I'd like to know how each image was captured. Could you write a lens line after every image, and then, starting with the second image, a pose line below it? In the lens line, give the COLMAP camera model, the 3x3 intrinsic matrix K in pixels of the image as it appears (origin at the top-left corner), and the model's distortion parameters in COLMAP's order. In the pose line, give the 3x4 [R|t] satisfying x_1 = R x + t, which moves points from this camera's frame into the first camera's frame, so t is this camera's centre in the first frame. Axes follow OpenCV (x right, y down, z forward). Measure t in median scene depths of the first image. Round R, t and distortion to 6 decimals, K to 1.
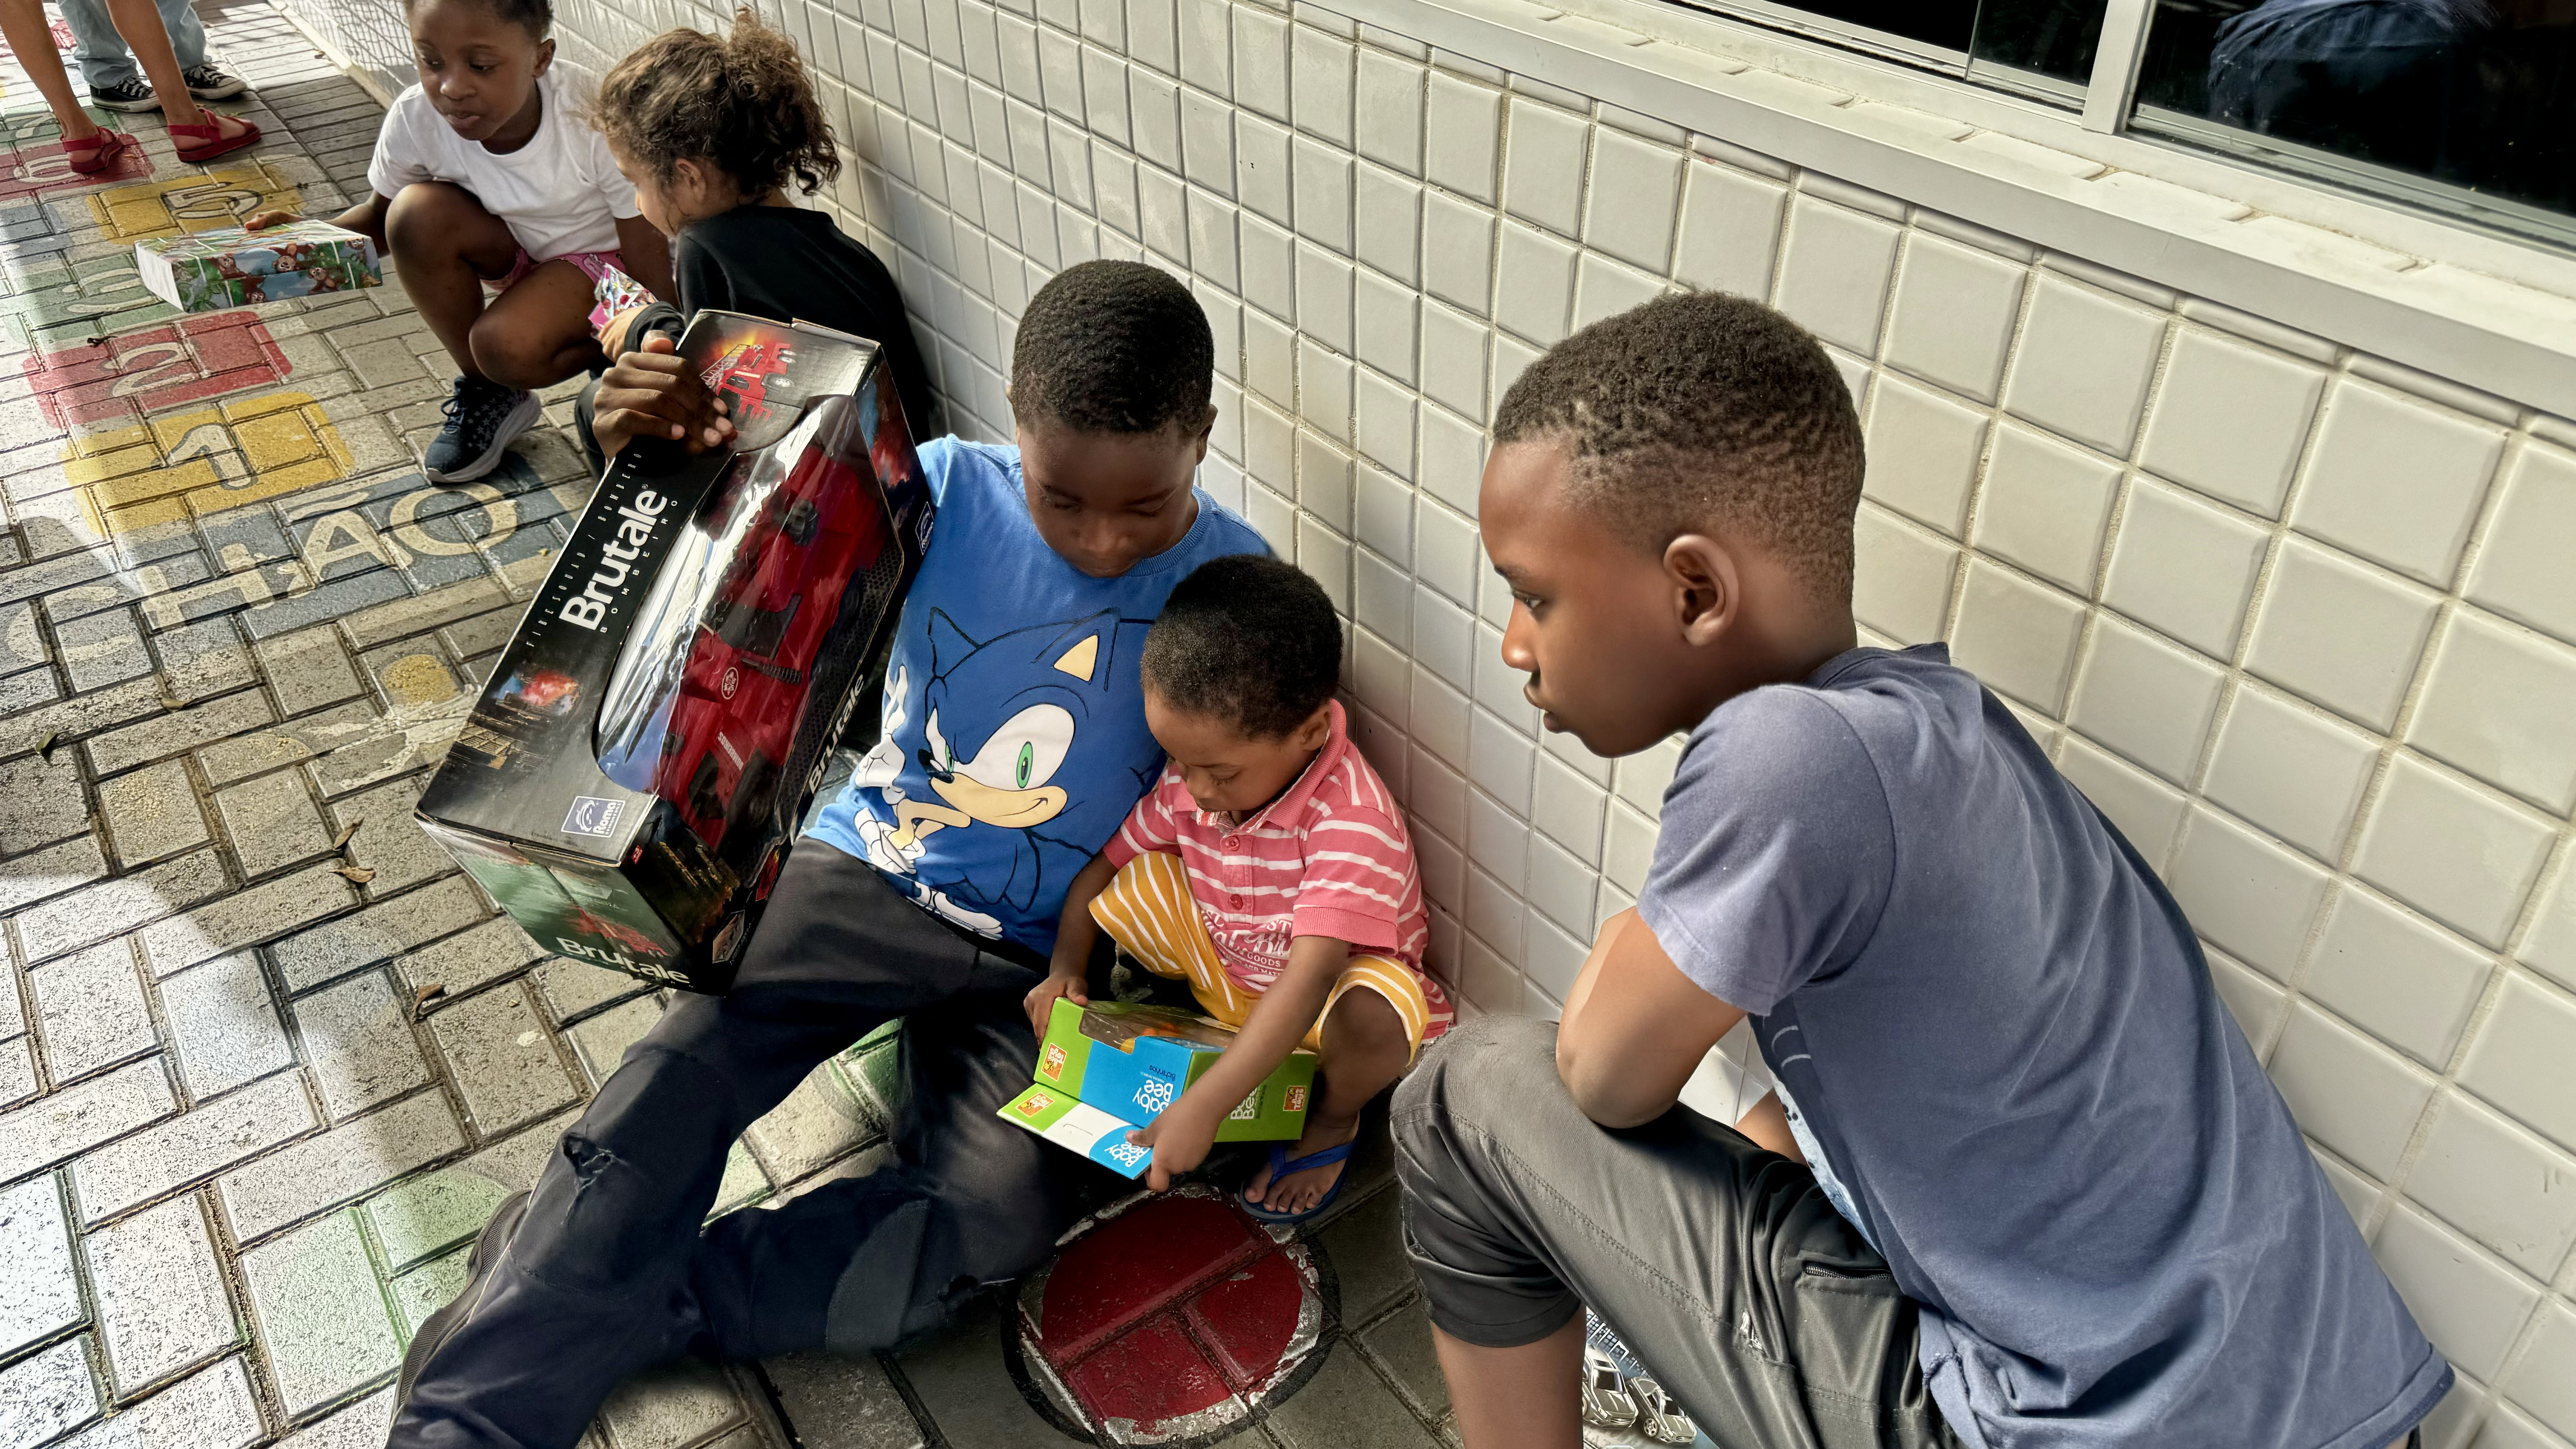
lens RADIAL K [[1719.1, 0, 1339.6], [0, 1719.1, 656.0], [0, 0, 1]] dist [-0.047713, 0.034010]
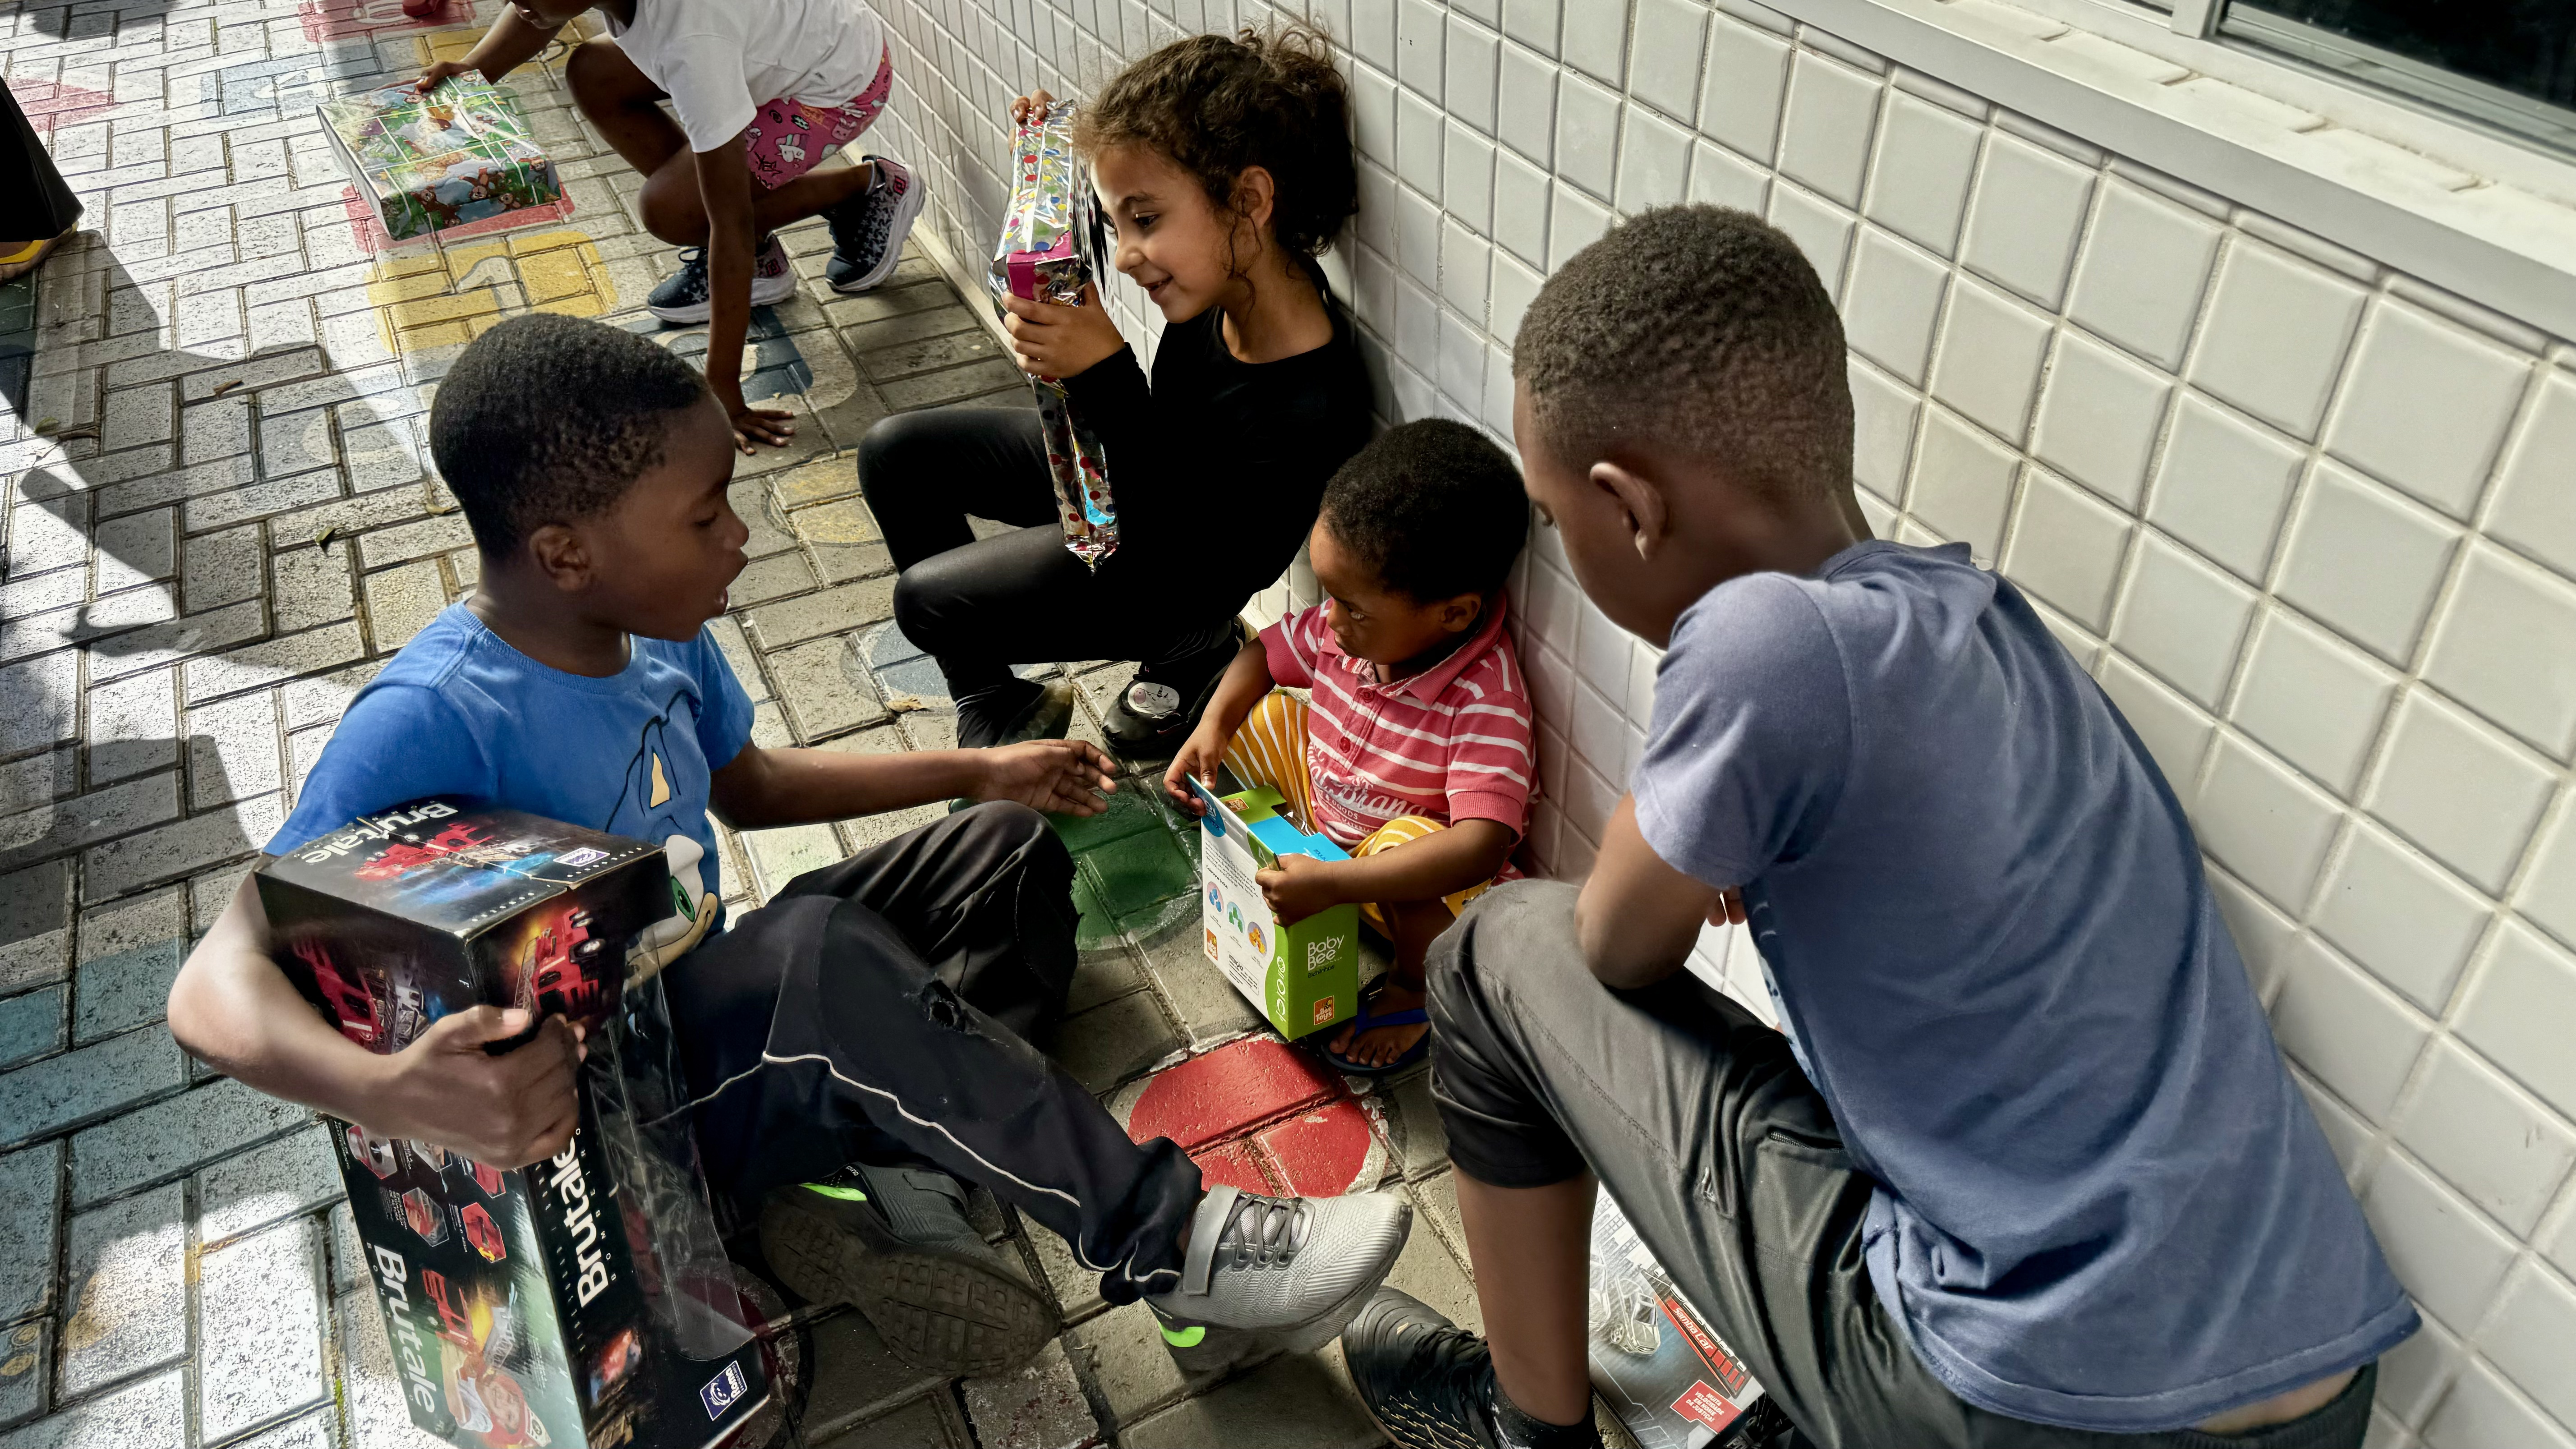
lens RADIAL K [[1719.1, 0, 1339.6], [0, 1719.1, 656.0], [0, 0, 1]] dist [-0.047713, 0.034010]
pose [[0.988588, 0.089324, -0.121302, 0.113781], [-0.082129, 0.994623, 0.063085, 0.024739], [0.126285, -0.052402, 0.990609, -0.046598]]
